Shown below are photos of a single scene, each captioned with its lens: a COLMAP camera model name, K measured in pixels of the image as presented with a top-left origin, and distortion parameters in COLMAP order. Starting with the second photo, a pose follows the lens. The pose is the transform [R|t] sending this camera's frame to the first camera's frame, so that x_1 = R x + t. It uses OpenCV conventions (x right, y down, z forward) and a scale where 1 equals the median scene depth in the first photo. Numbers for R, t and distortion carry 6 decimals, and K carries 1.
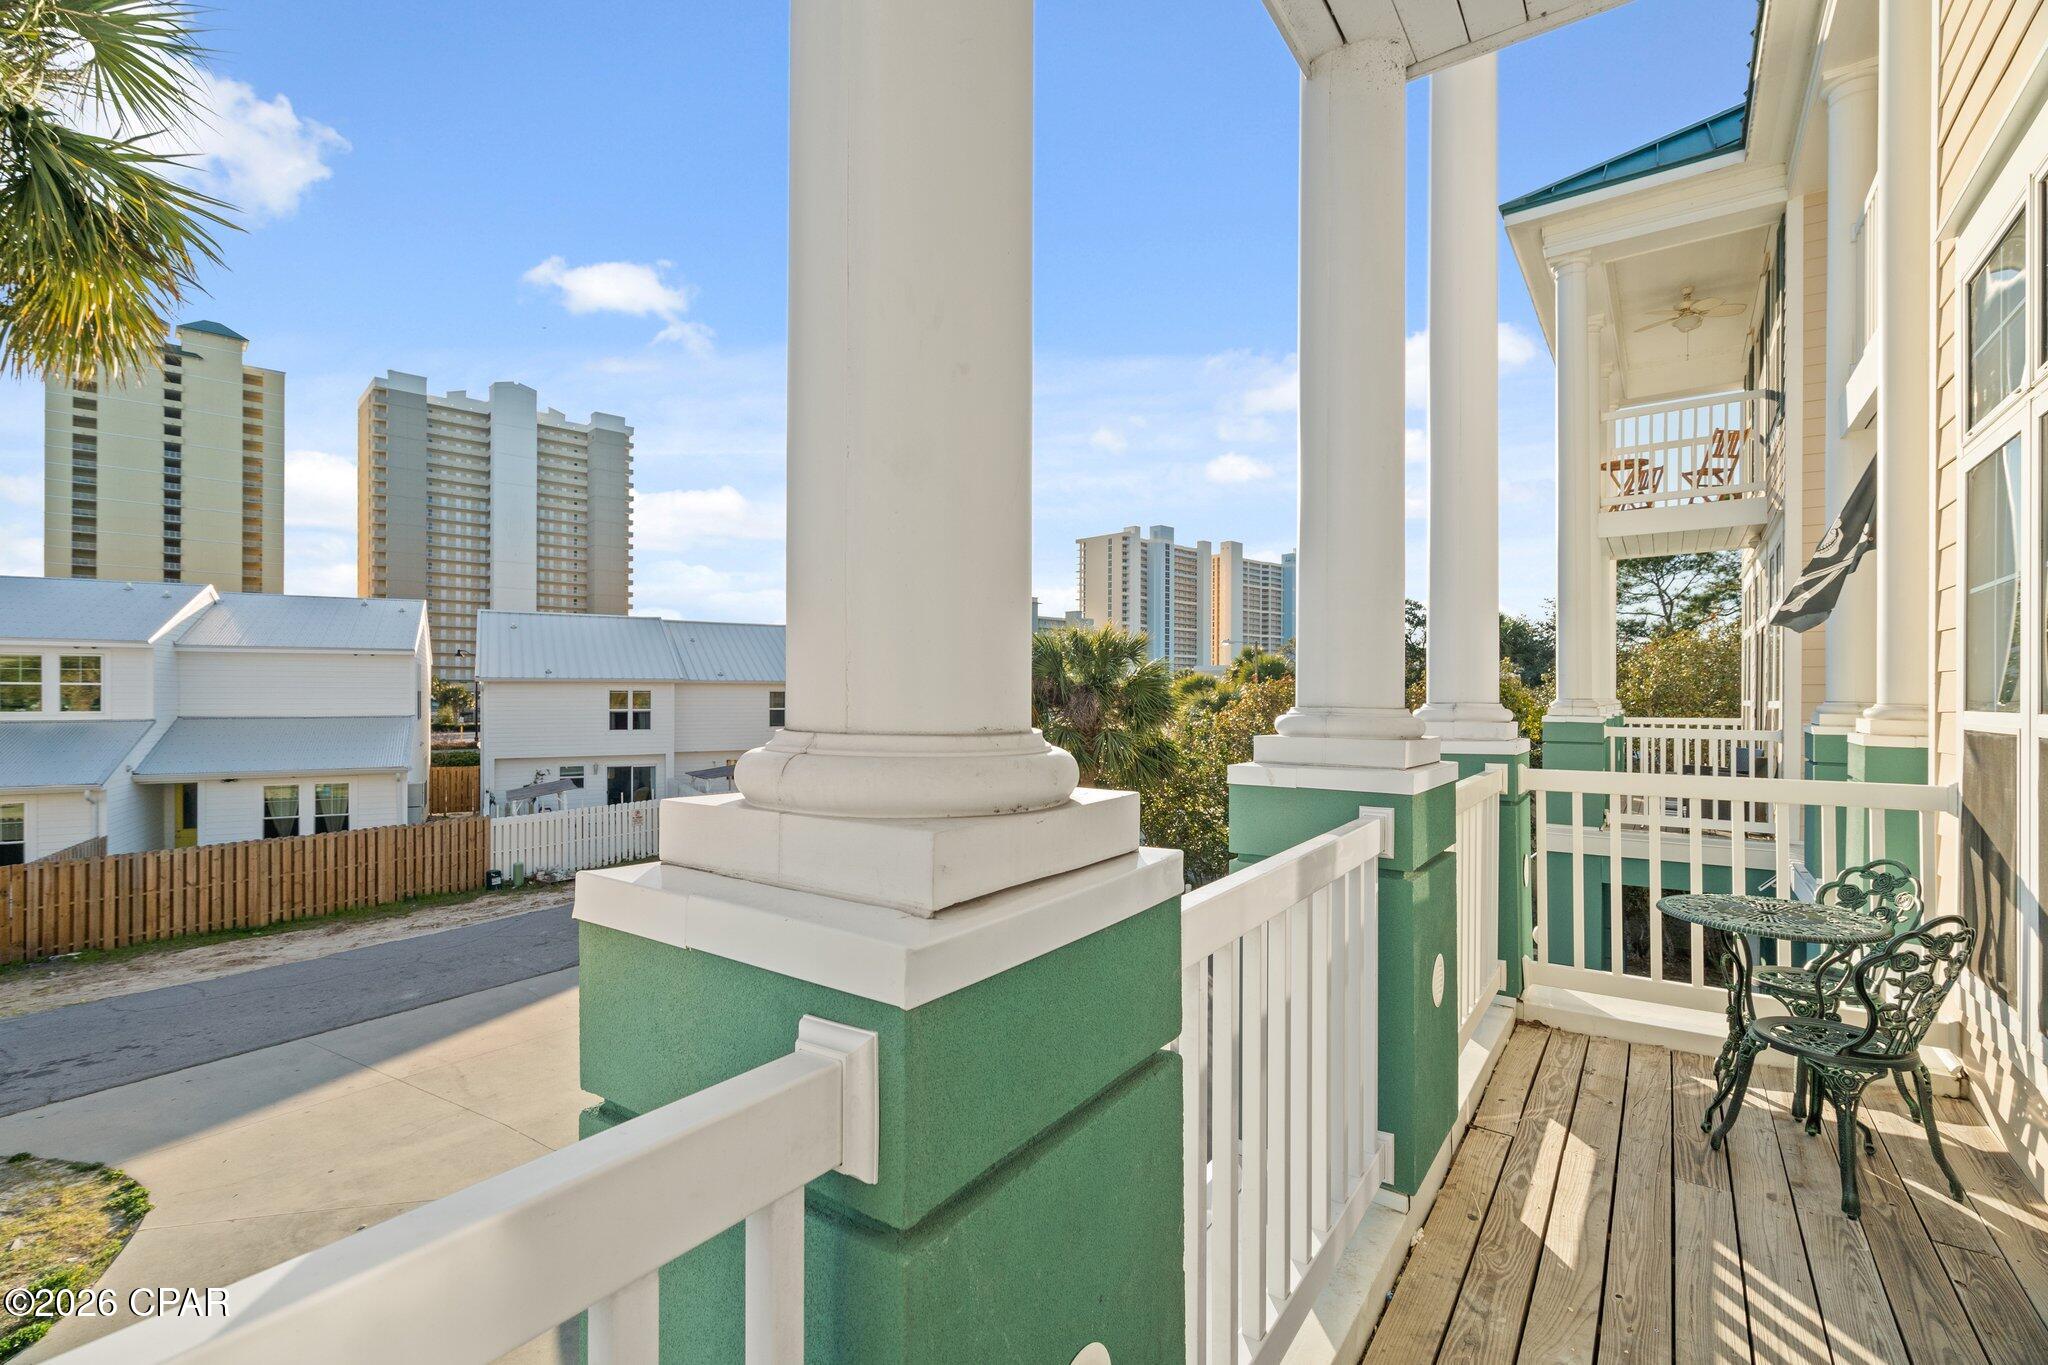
lens RADIAL K [[927.9, 0, 1021.7], [0, 927.9, 689.0], [0, 0, 1]] dist [-0.008146, 0.004884]
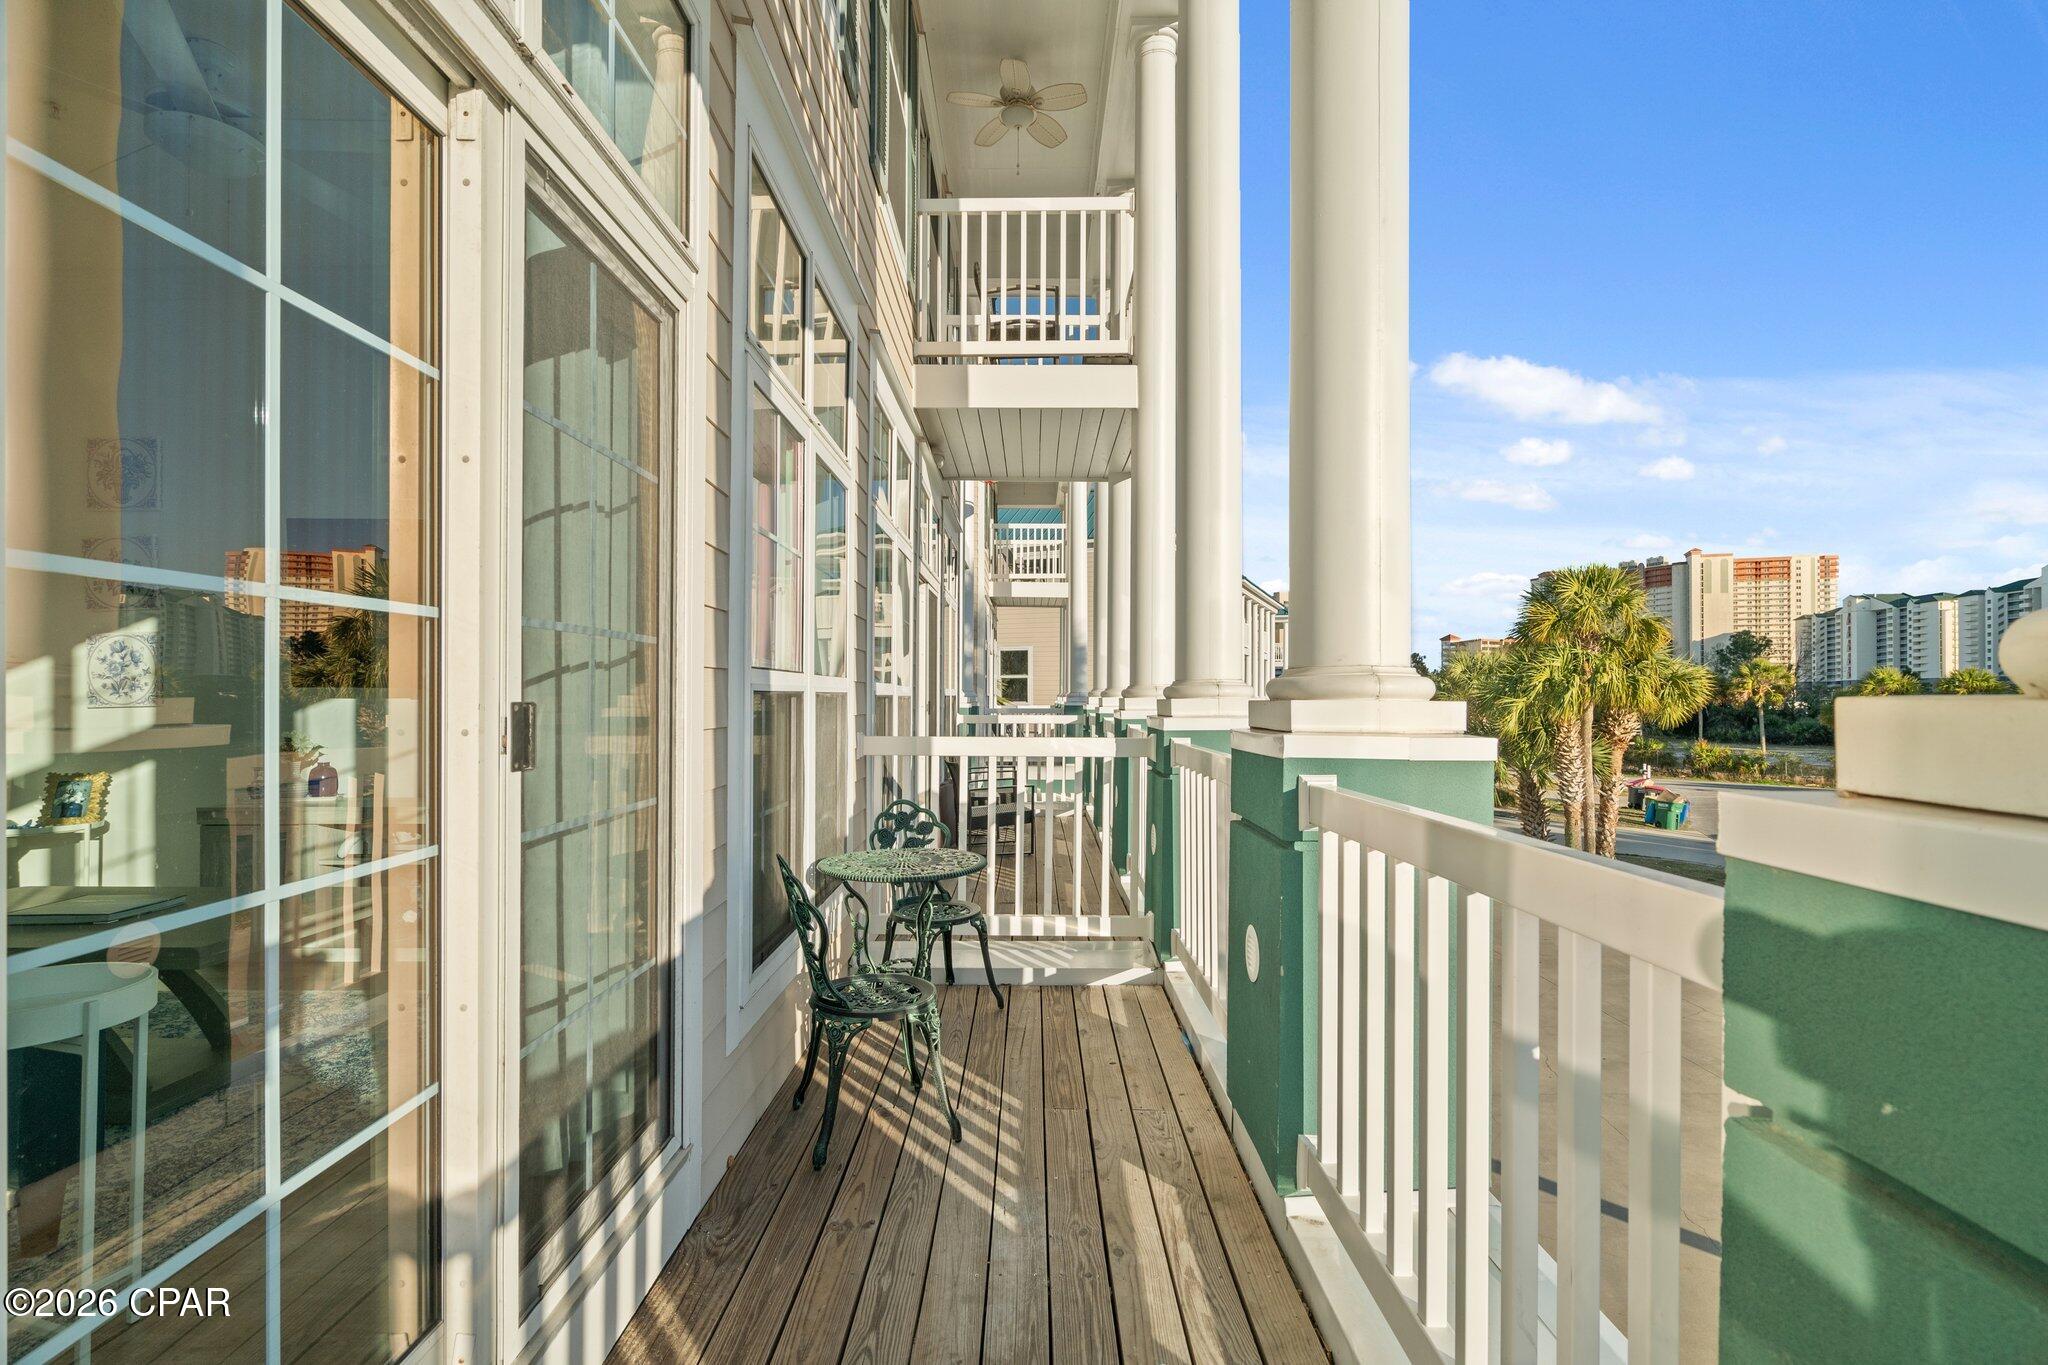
lens RADIAL K [[927.9, 0, 1022.3], [0, 927.9, 685.2], [0, 0, 1]] dist [-0.008146, 0.004884]
pose [[-0.826177, -0.004181, -0.563396, 1.416273], [-0.003841, 0.999991, -0.001789, 0.057122], [0.563398, 0.000686, -0.826185, 1.982658]]
